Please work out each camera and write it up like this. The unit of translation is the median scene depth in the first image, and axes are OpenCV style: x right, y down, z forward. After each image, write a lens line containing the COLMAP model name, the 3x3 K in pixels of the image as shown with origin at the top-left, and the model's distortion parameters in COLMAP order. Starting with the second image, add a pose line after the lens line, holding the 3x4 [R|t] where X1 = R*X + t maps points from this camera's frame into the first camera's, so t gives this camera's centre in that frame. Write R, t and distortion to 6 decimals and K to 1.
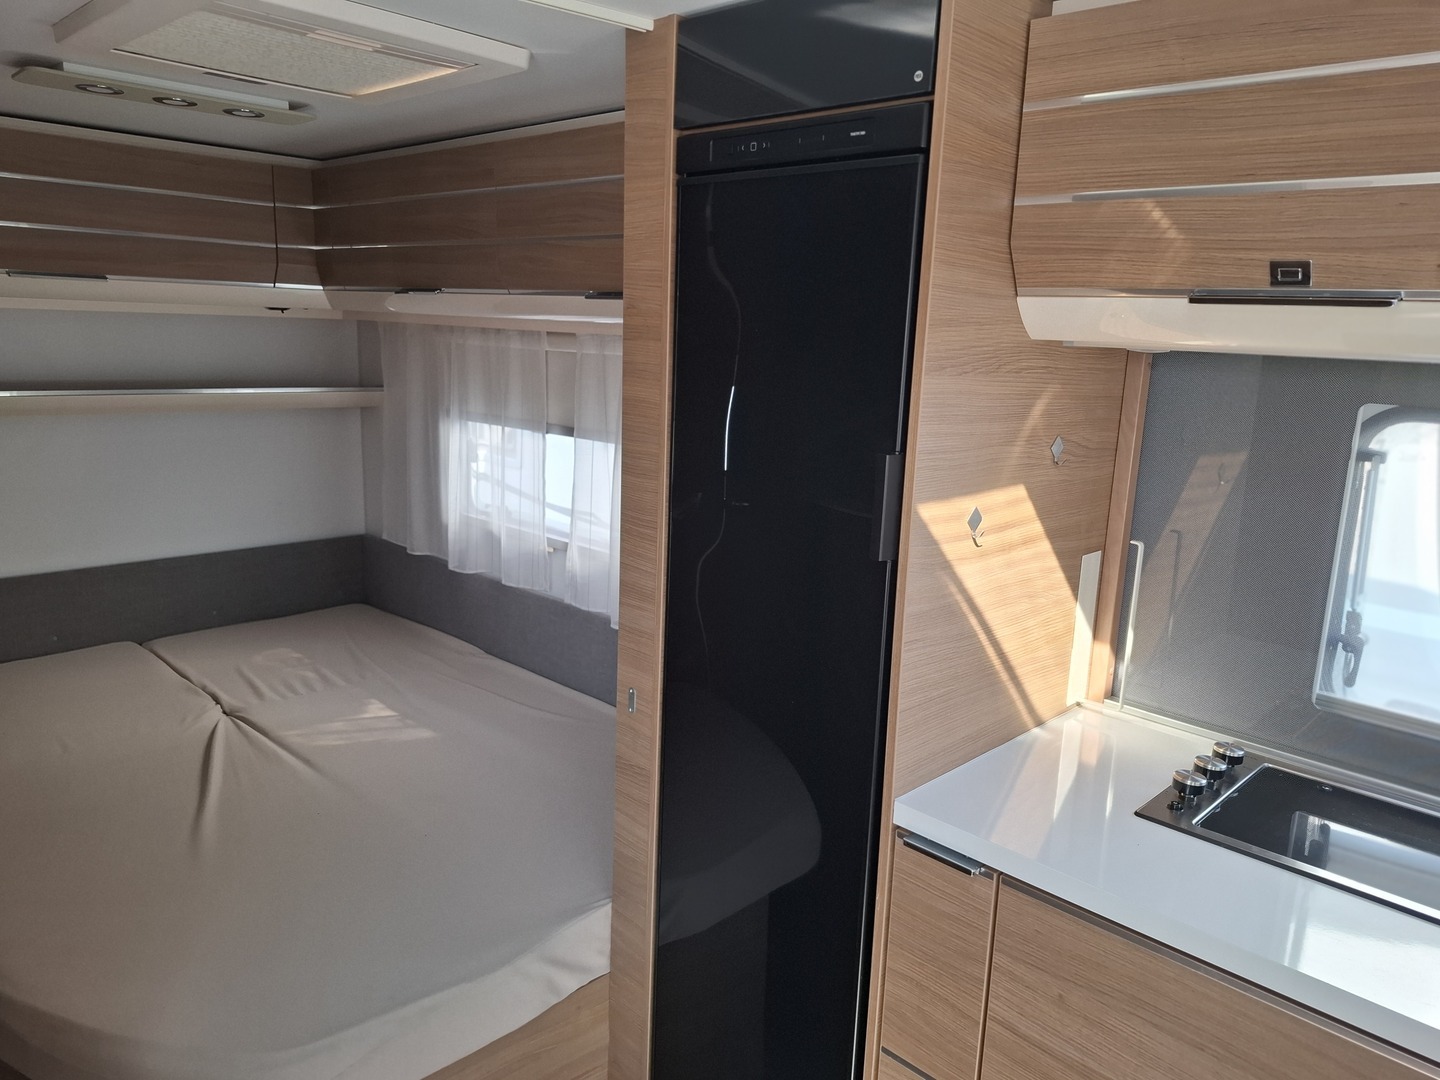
lens RADIAL K [[1023.5, 0, 720.0], [0, 1023.5, 540.0], [0, 0, 1]] dist [0.053648, -0.089315]
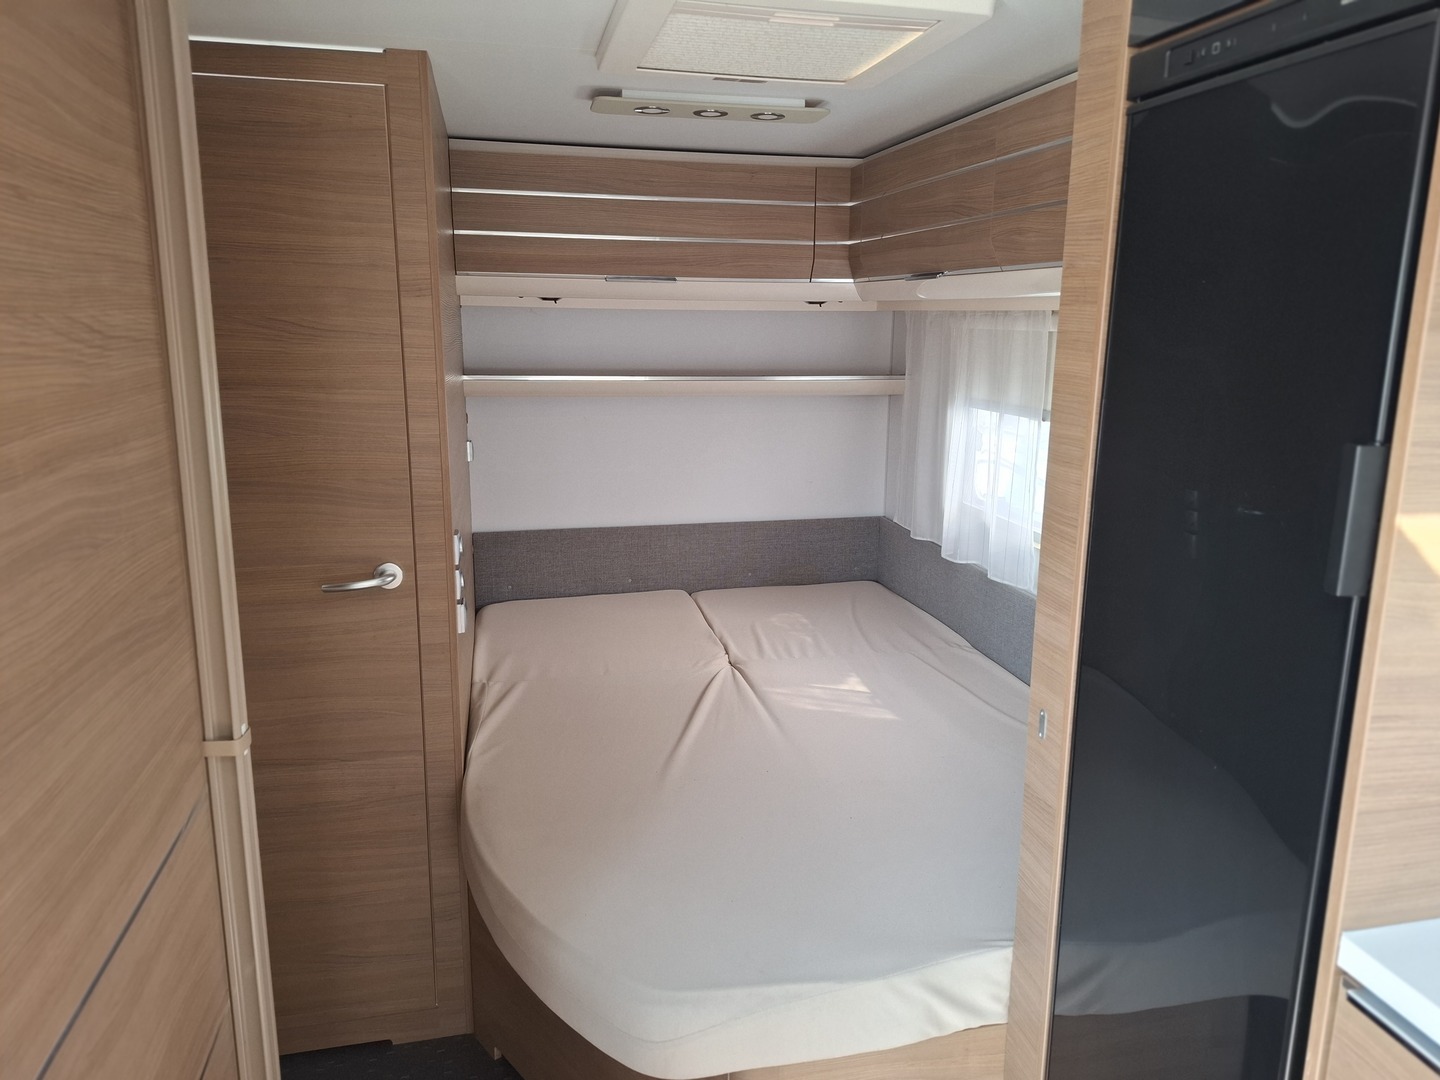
lens RADIAL K [[982.5, 0, 718.7], [0, 982.5, 520.7], [0, 0, 1]] dist [0.066984, -0.095425]
pose [[0.836865, 0.082204, -0.541201, 0.080477], [-0.087757, 0.996020, 0.015588, -0.002152], [0.540329, 0.034449, 0.840749, 0.094004]]
